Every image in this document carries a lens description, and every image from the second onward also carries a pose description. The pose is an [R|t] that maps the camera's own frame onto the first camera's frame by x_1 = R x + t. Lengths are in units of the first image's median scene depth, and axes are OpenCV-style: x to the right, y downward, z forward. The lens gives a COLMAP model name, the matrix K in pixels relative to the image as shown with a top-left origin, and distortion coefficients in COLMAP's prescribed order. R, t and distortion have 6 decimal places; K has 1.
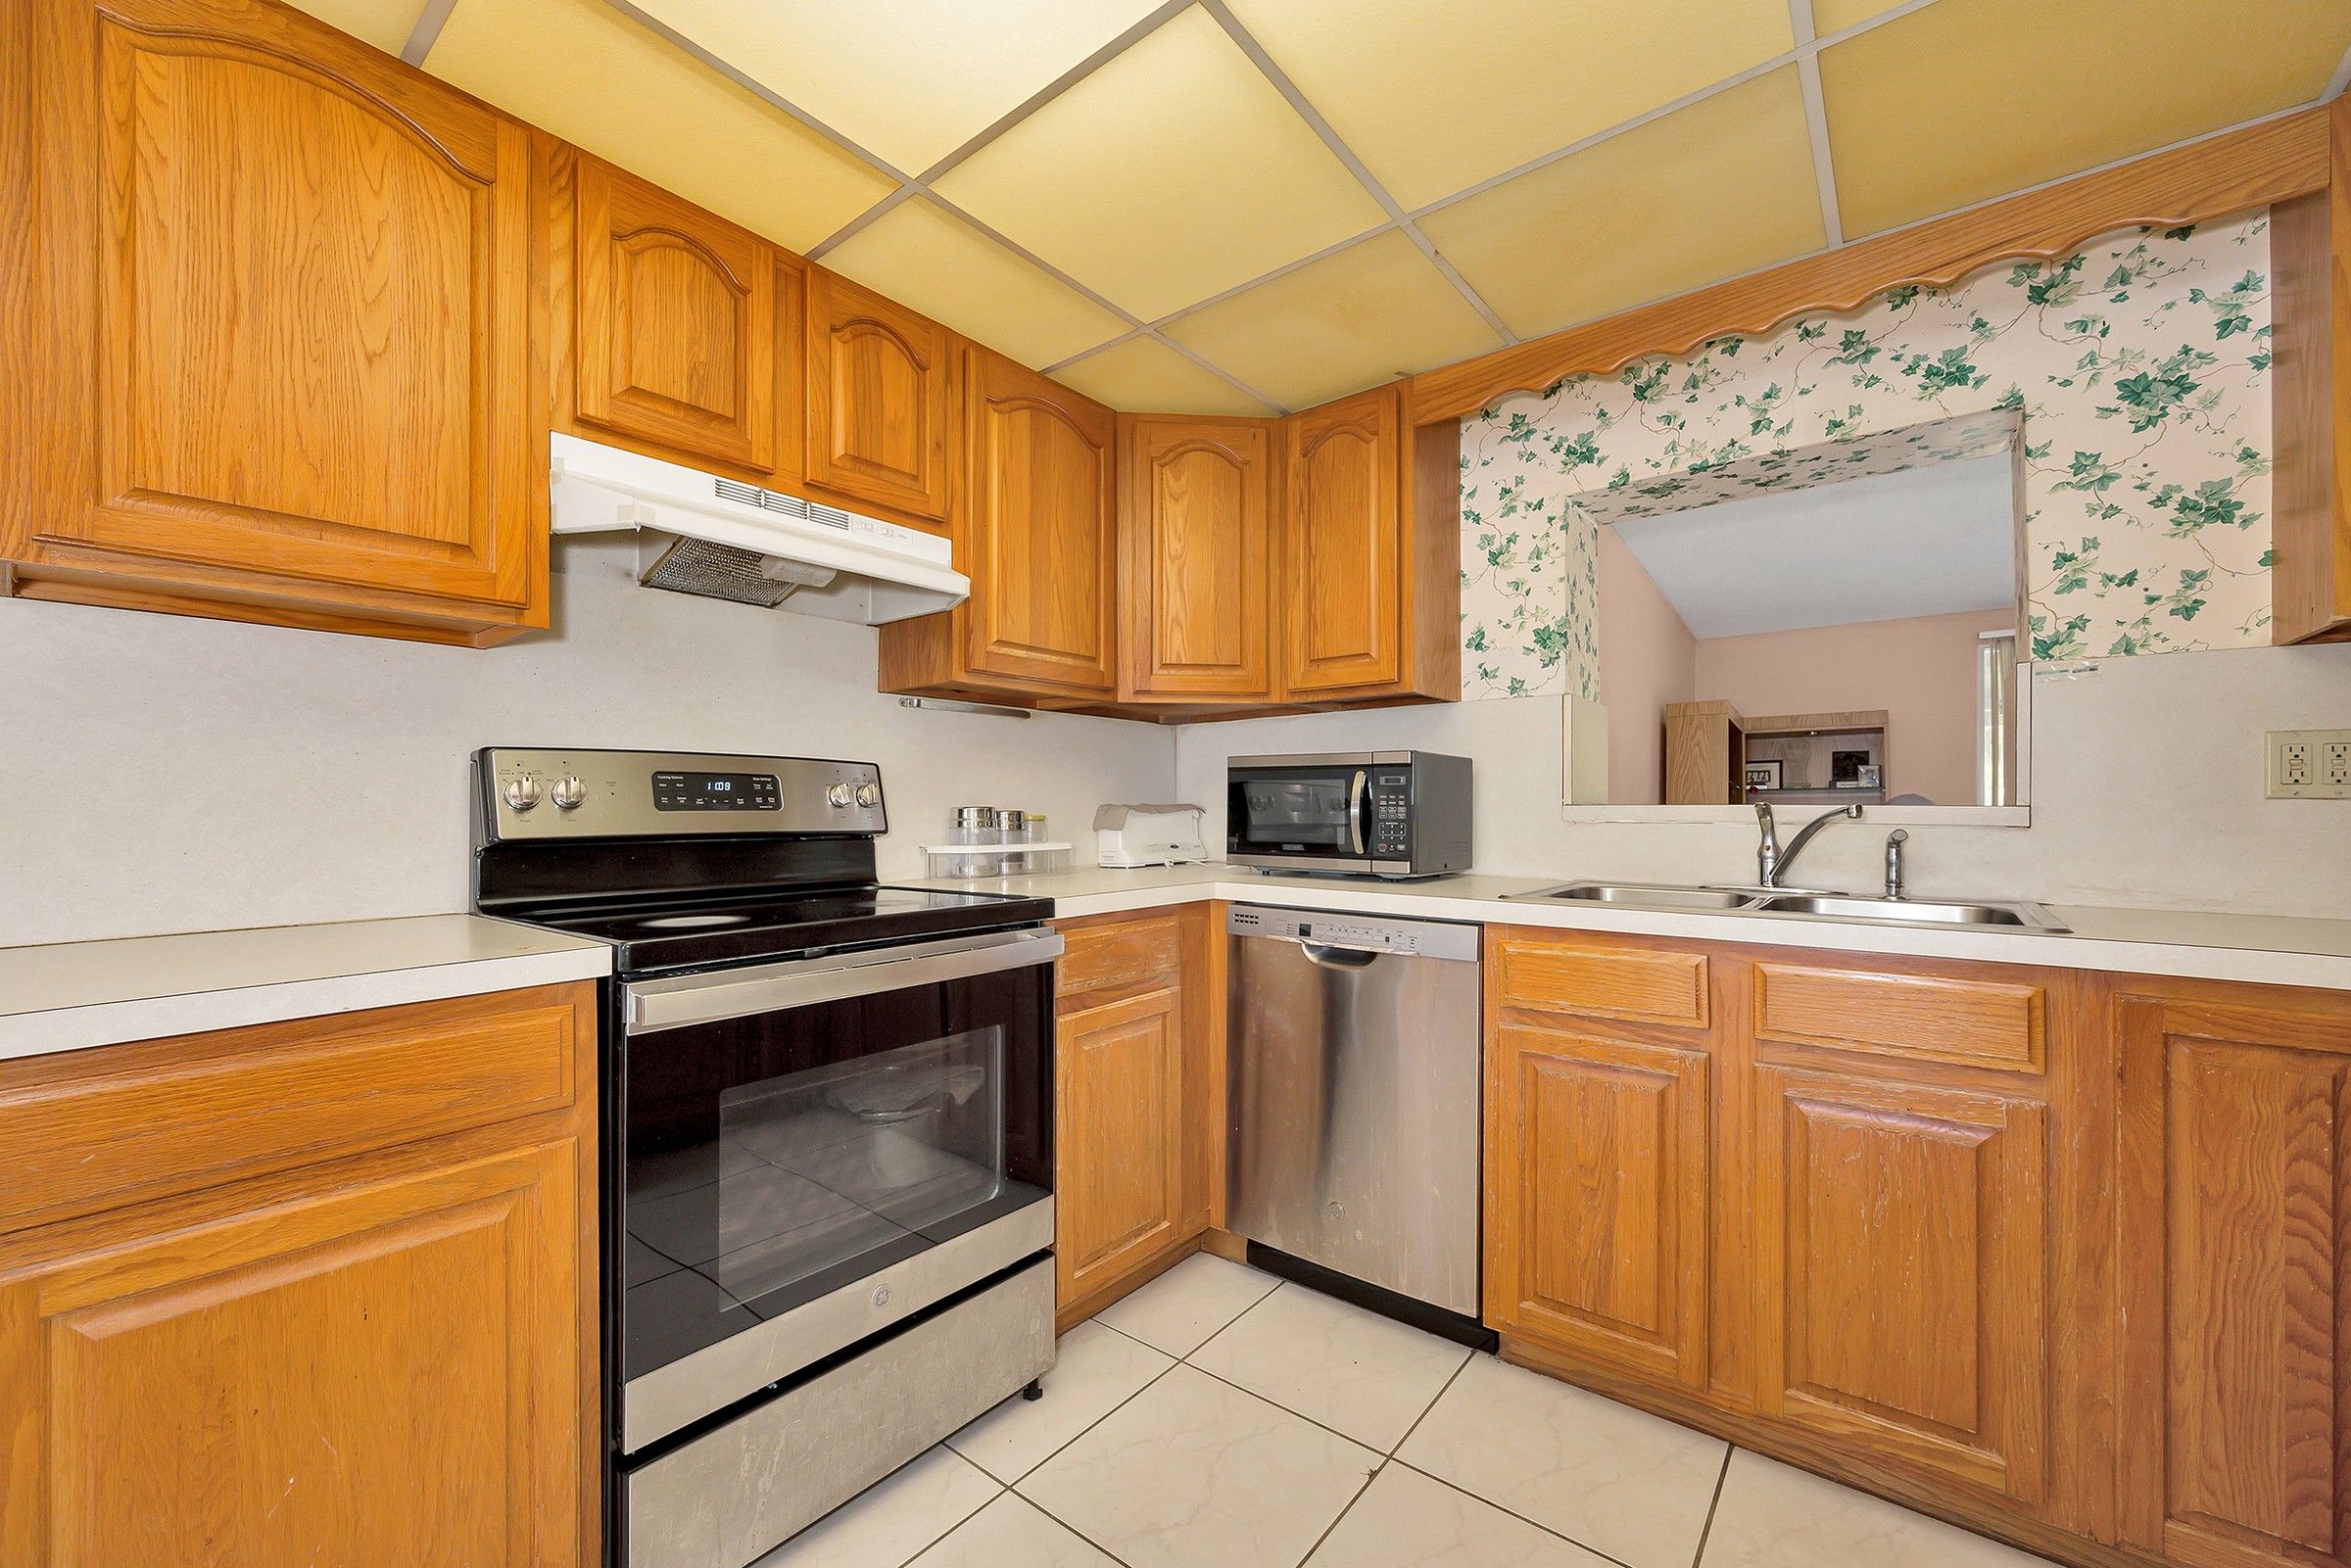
lens RADIAL K [[927.8, 0, 1186.7], [0, 927.8, 801.8], [0, 0, 1]] dist [-0.017379, 0.001870]
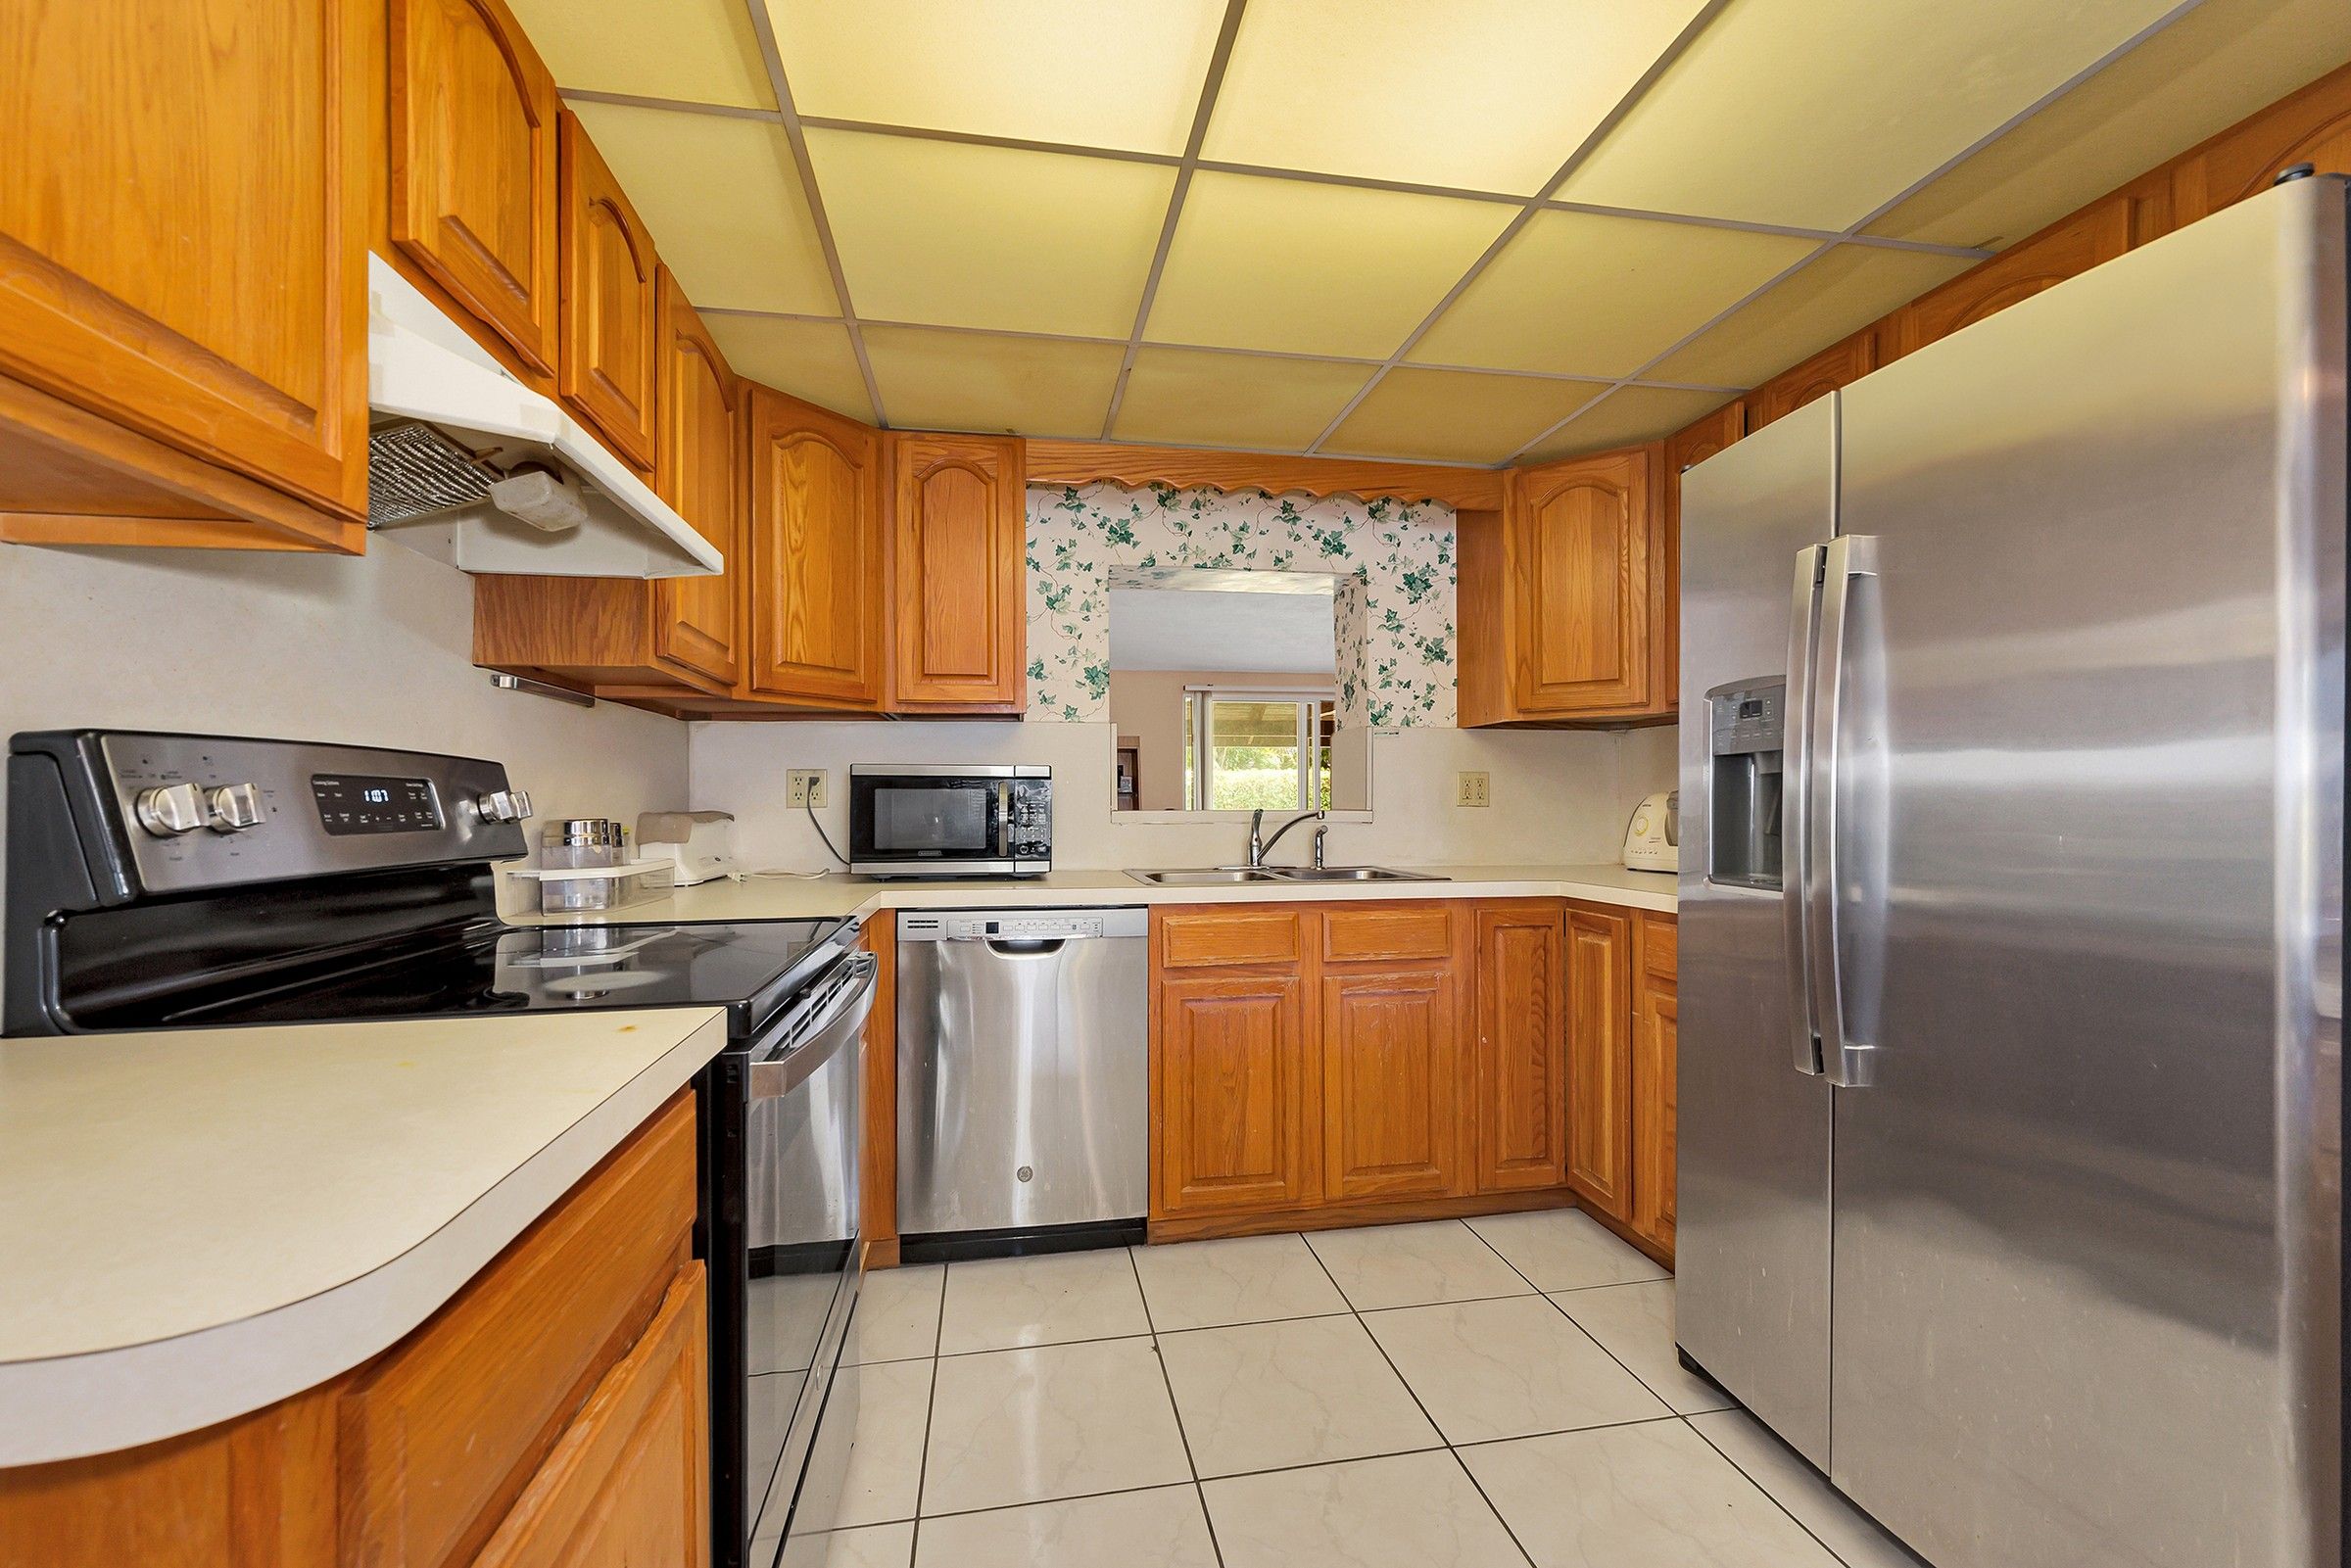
lens RADIAL K [[927.8, 0, 1188.4], [0, 927.8, 794.0], [0, 0, 1]] dist [-0.017379, 0.001870]
pose [[0.657050, 0.005640, 0.753826, -0.597901], [-0.002046, 0.999982, -0.005698, -0.015226], [-0.753844, 0.002202, 0.657050, 0.114033]]
